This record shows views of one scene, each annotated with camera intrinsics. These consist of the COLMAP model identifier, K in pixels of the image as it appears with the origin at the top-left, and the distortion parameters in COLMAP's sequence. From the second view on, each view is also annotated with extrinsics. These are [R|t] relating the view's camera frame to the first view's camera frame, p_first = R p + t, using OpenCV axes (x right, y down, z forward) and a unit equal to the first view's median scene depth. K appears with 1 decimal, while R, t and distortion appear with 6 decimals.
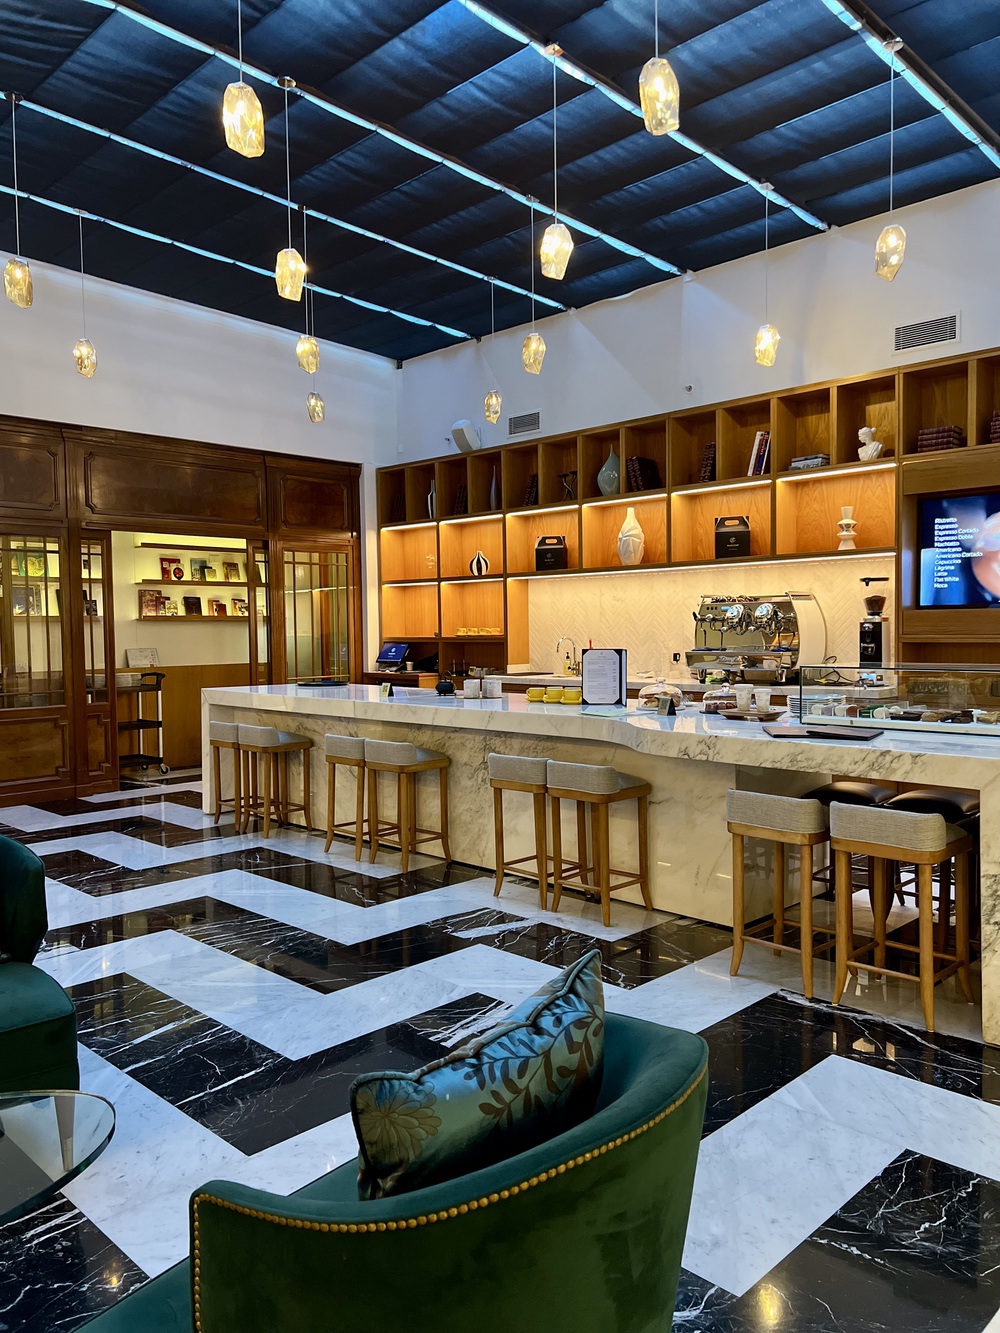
lens RADIAL K [[1001.1, 0, 500.0], [0, 1001.1, 666.5], [0, 0, 1]] dist [0.076594, -0.093009]
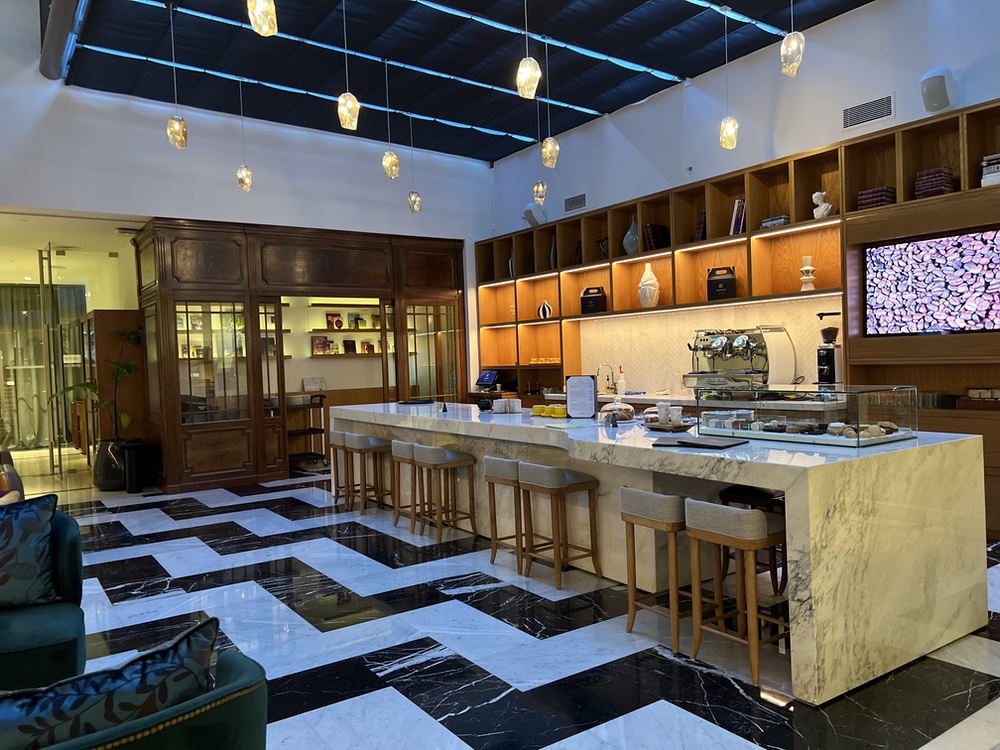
lens RADIAL K [[751.0, 0, 500.0], [0, 751.0, 375.0], [0, 0, 1]] dist [0.076594, -0.093009]
pose [[0.981544, -0.017677, -0.190419, 0.142536], [0.015609, 0.999802, -0.012355, -0.006083], [0.190599, 0.009155, 0.981625, 0.012223]]
